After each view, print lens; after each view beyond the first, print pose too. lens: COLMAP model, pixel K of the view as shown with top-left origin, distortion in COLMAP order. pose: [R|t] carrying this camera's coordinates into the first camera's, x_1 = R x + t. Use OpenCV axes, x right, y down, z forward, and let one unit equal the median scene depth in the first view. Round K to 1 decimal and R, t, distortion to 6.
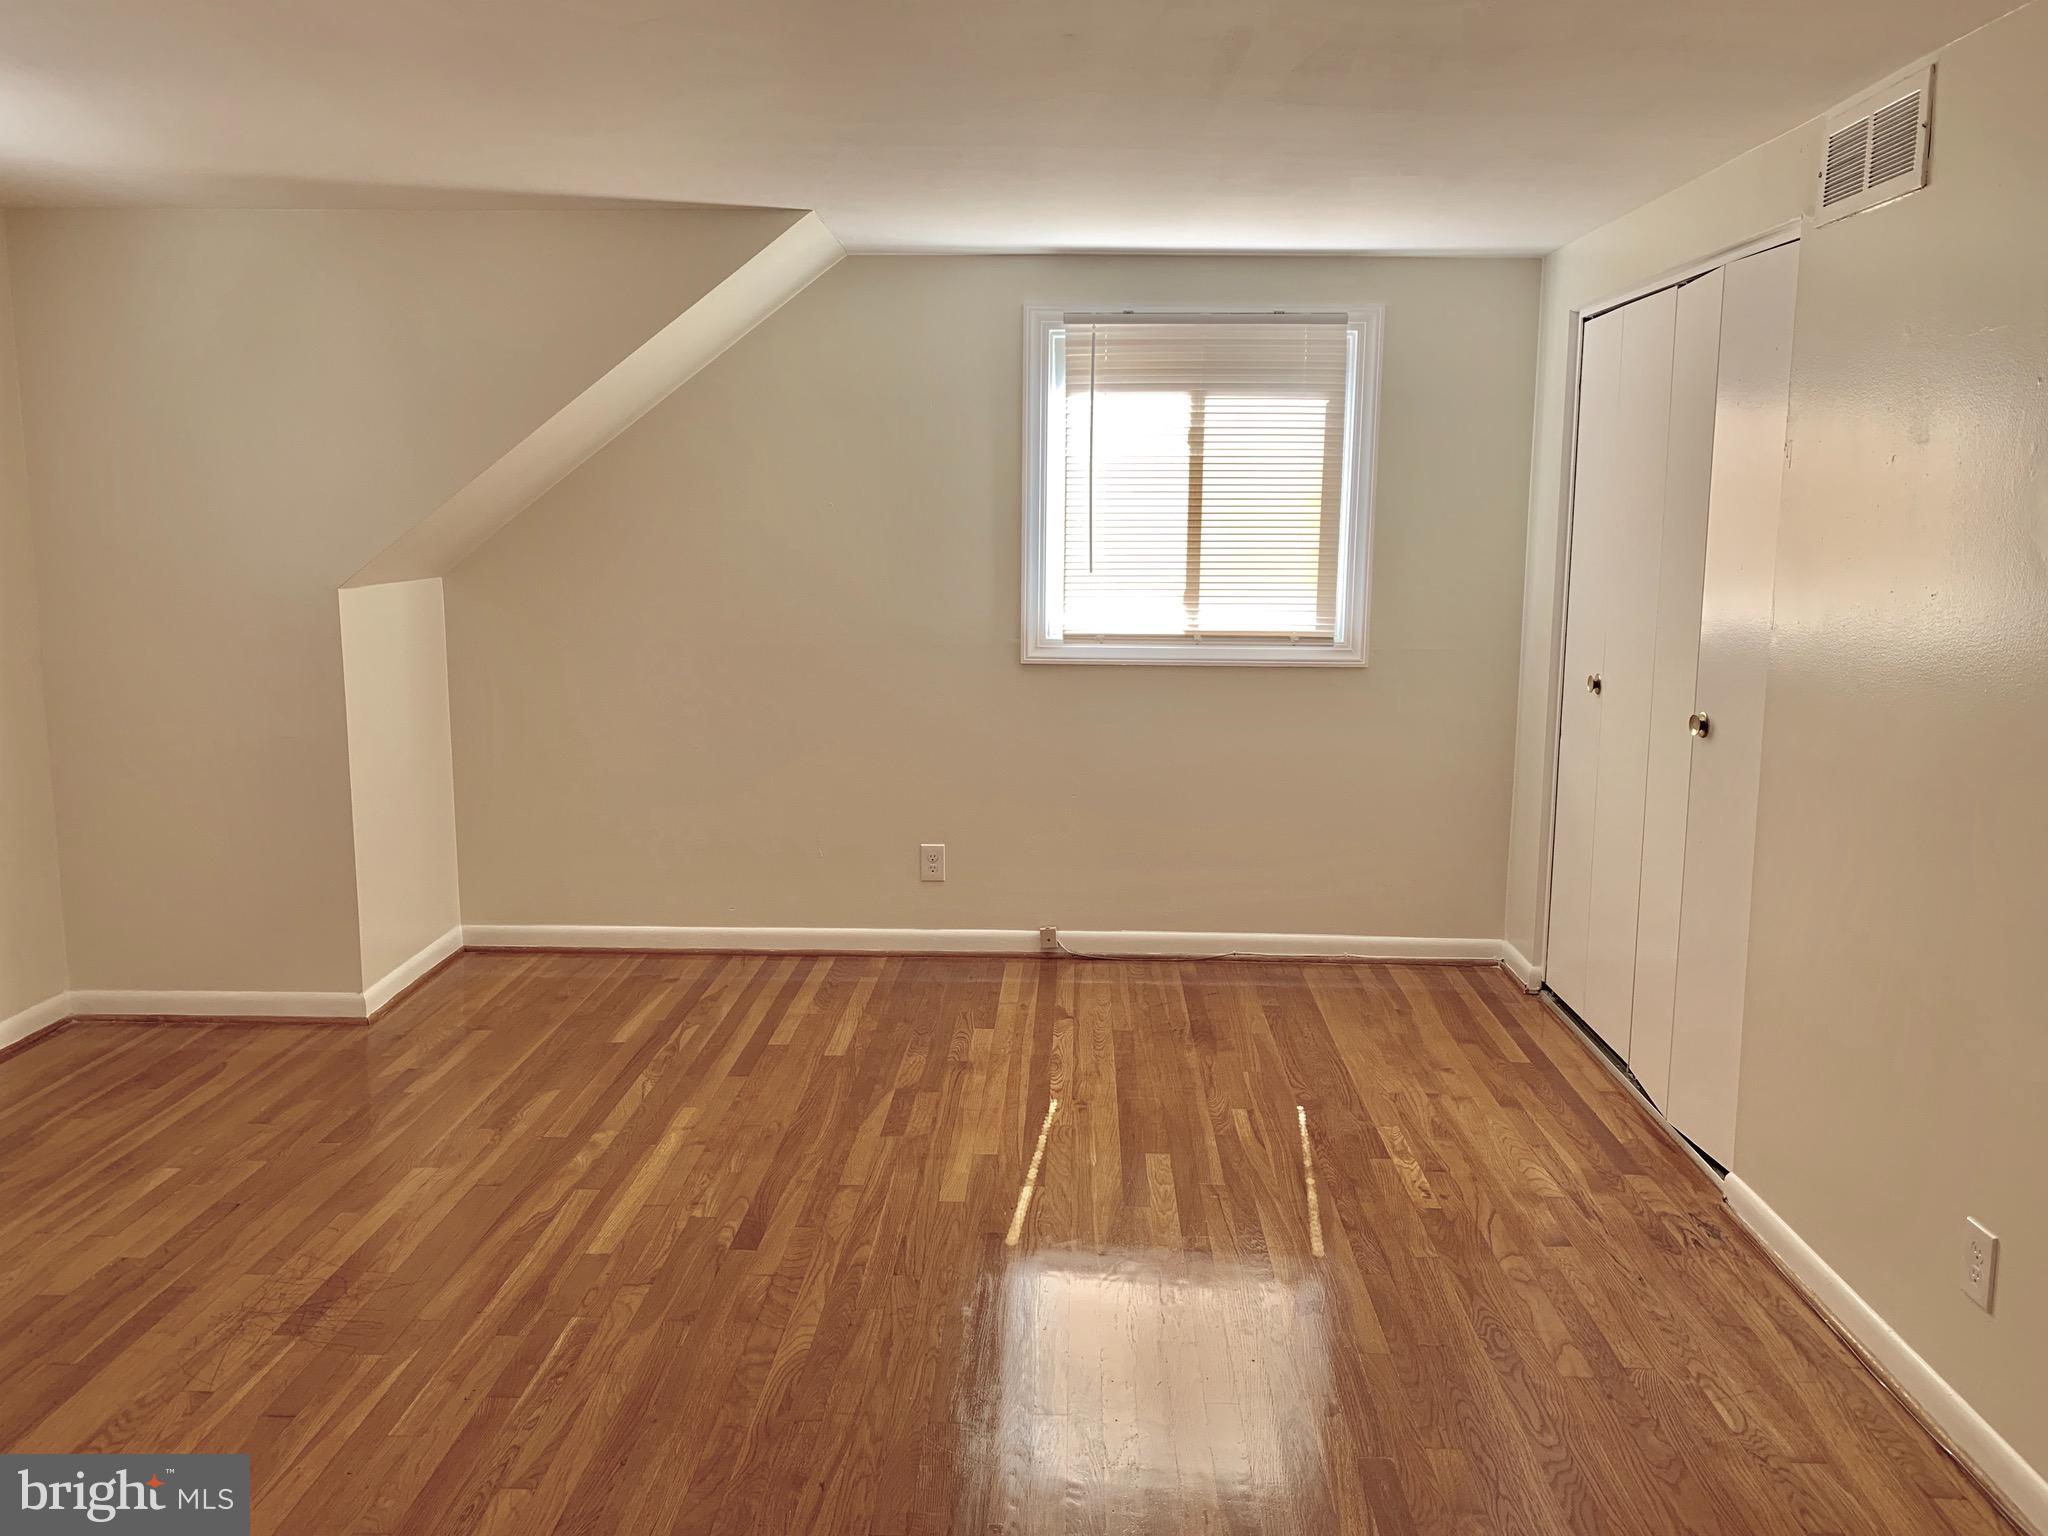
lens RADIAL K [[1564.1, 0, 1024.0], [0, 1564.1, 768.0], [0, 0, 1]] dist [0.104500, -0.203051]
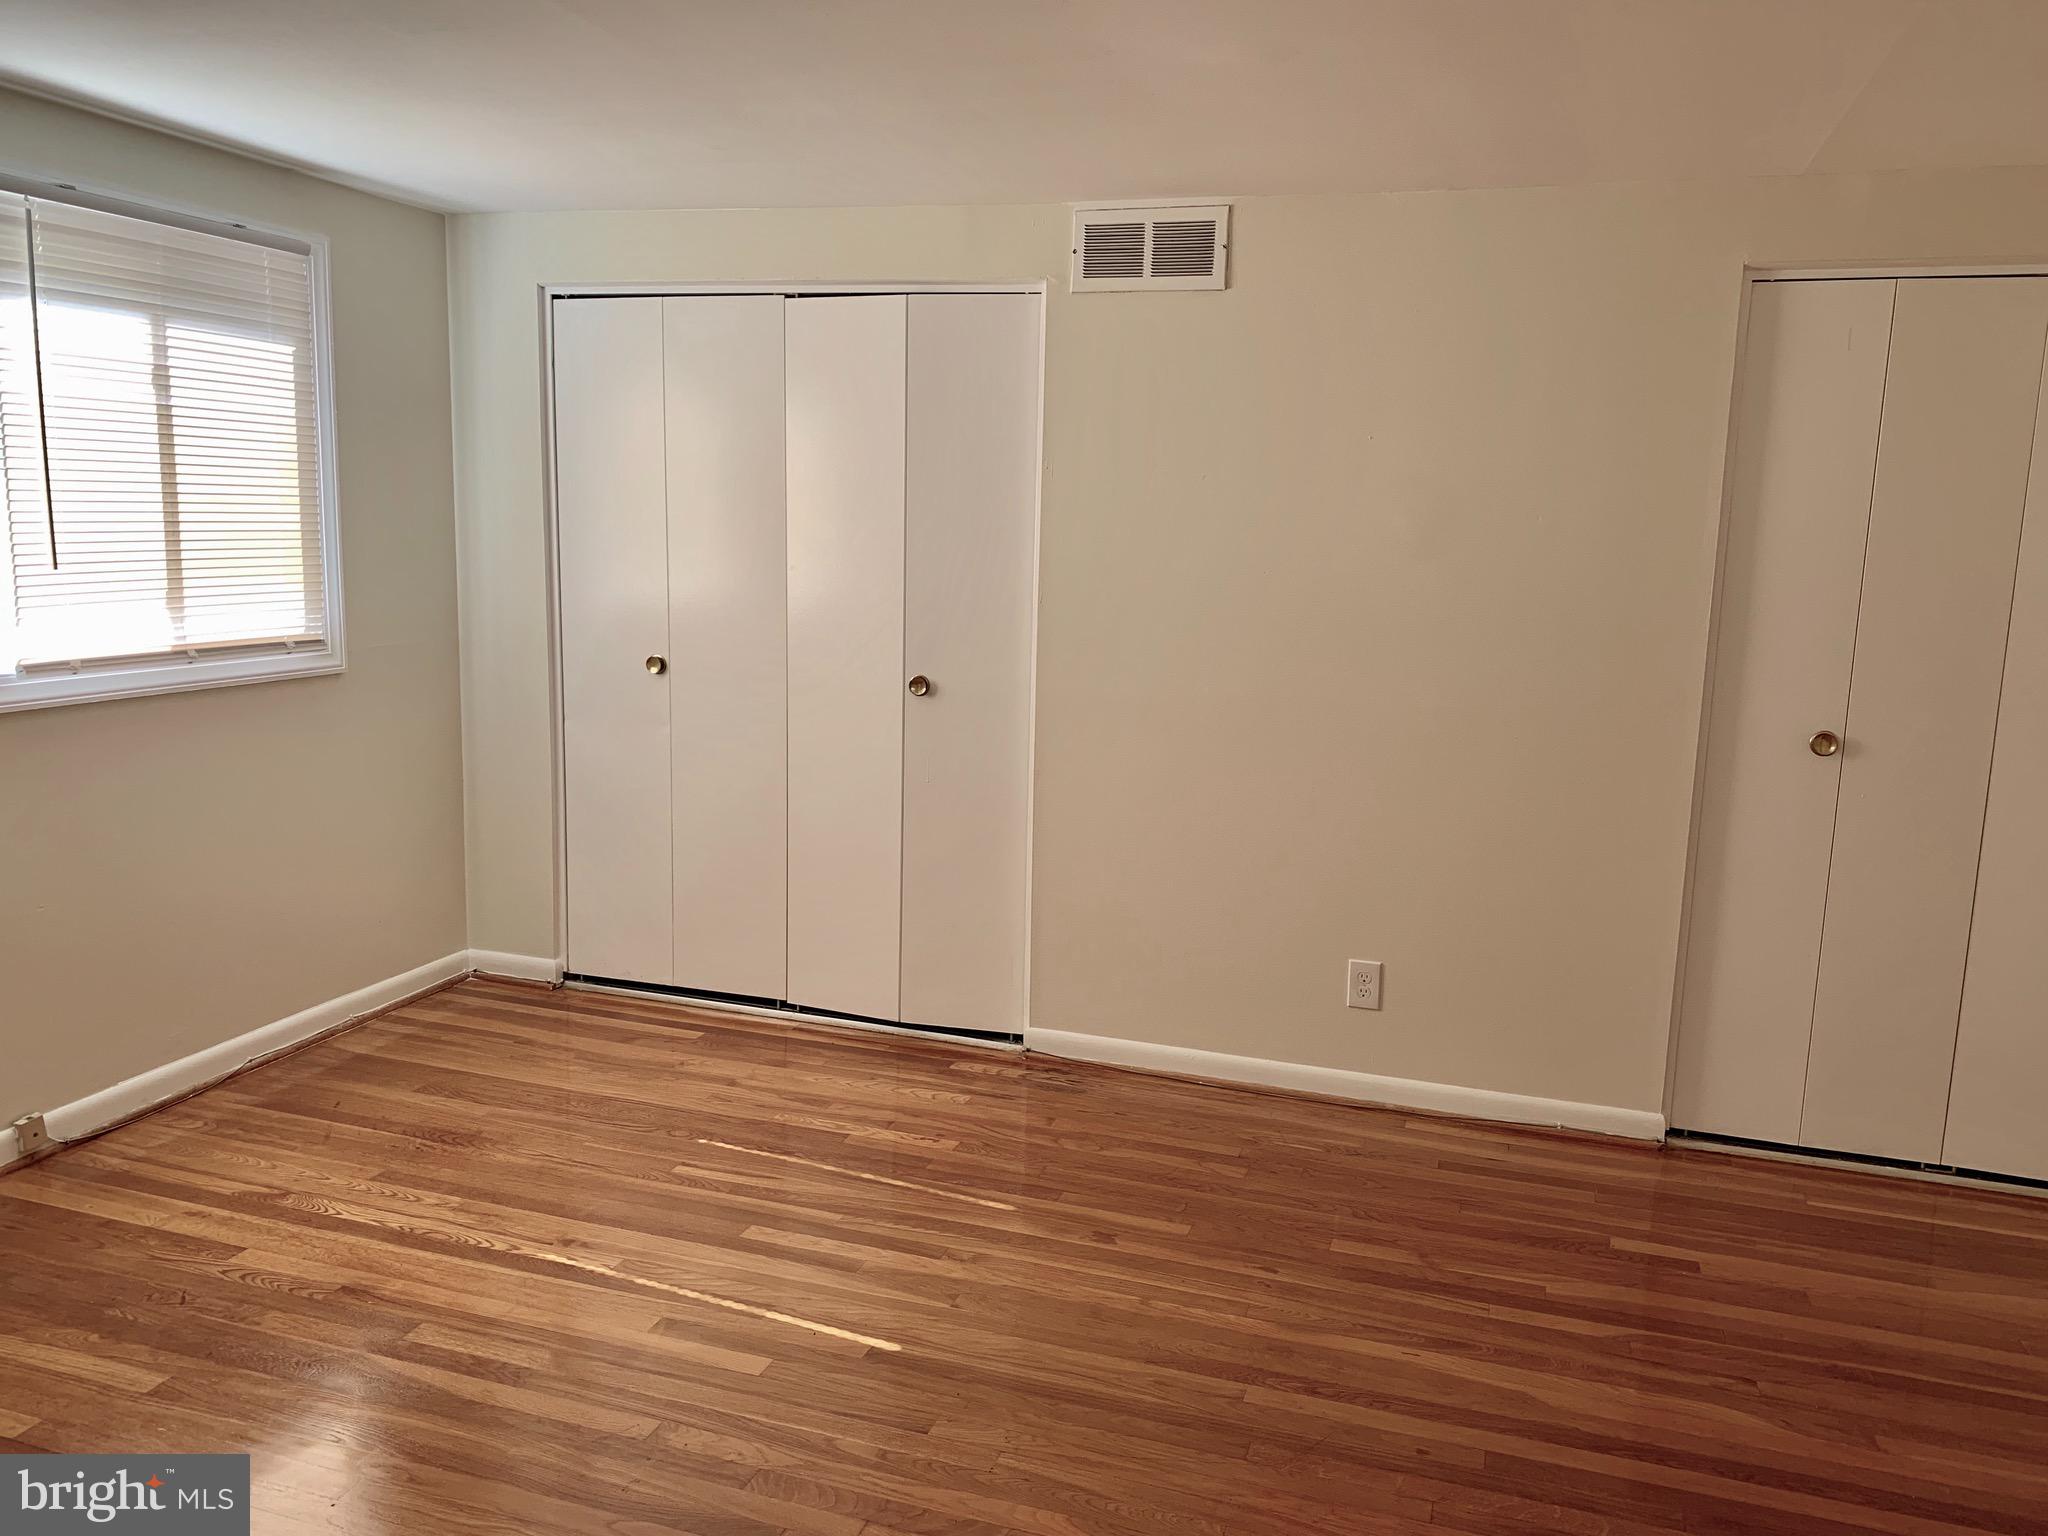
lens RADIAL K [[1561.8, 0, 1024.0], [0, 1561.8, 768.0], [0, 0, 1]] dist [0.054910, -0.080786]
pose [[0.282020, -0.153351, 0.947074, -0.516340], [0.126616, 0.984458, 0.121700, -0.075305], [-0.951017, 0.085592, 0.297053, 0.441987]]
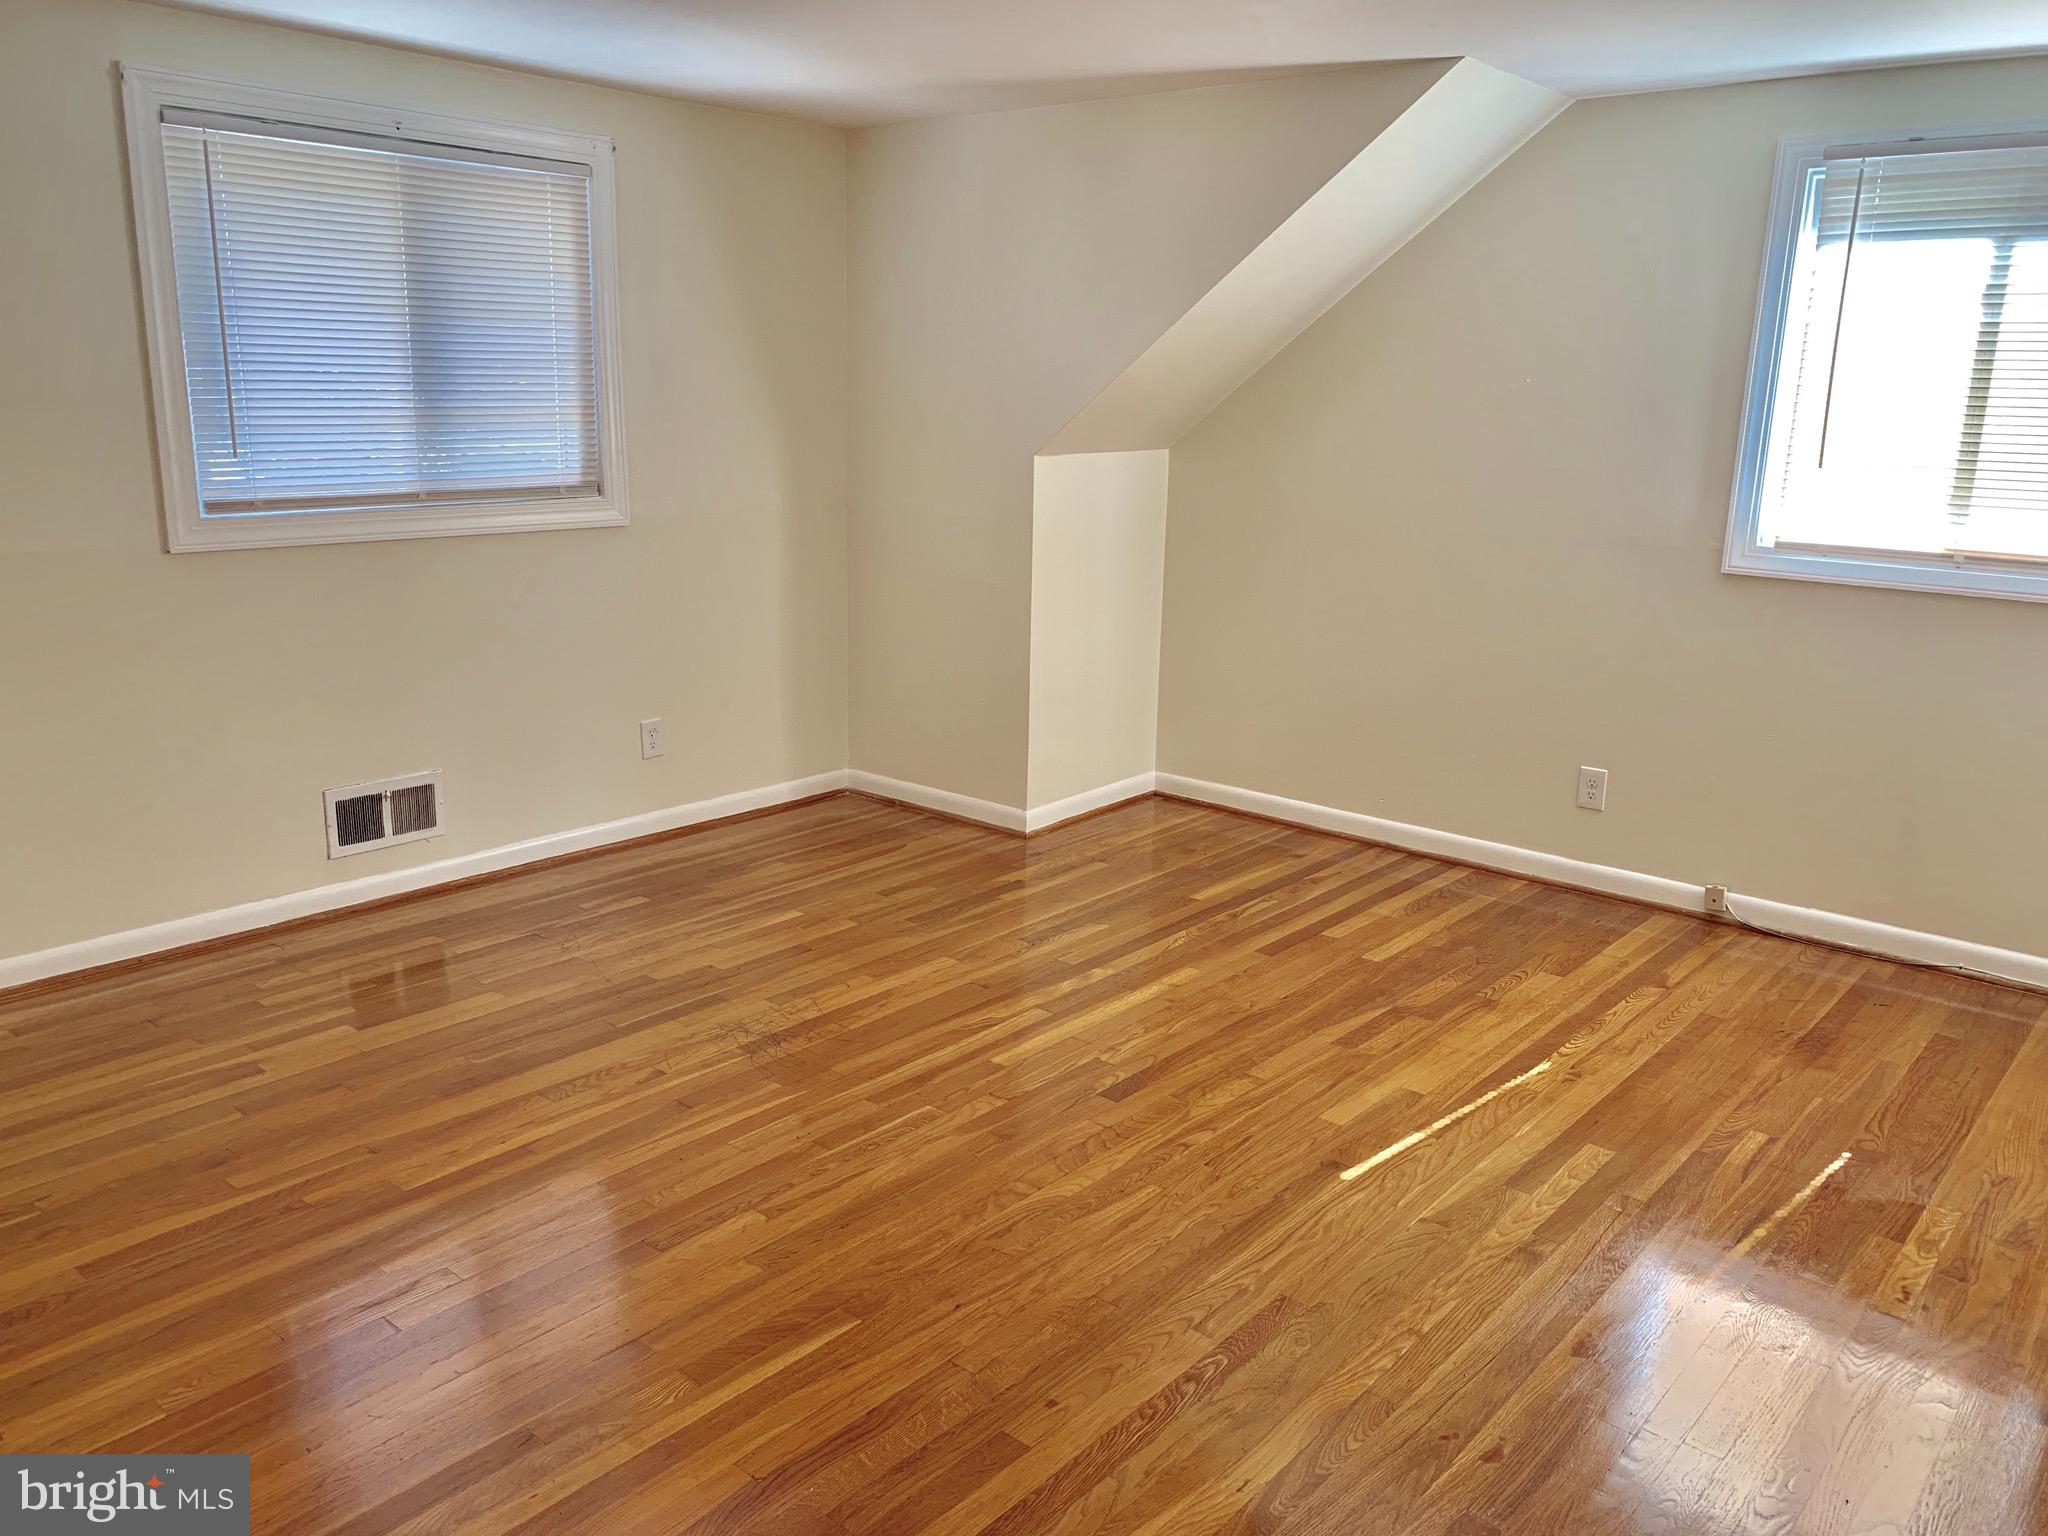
lens RADIAL K [[1561.8, 0, 1024.0], [0, 1561.8, 768.0], [0, 0, 1]] dist [0.054910, -0.080786]
pose [[0.783899, 0.161801, -0.599435, 0.247415], [-0.118684, 0.986694, 0.111125, -0.013372], [0.609440, -0.015967, 0.792672, 0.101733]]
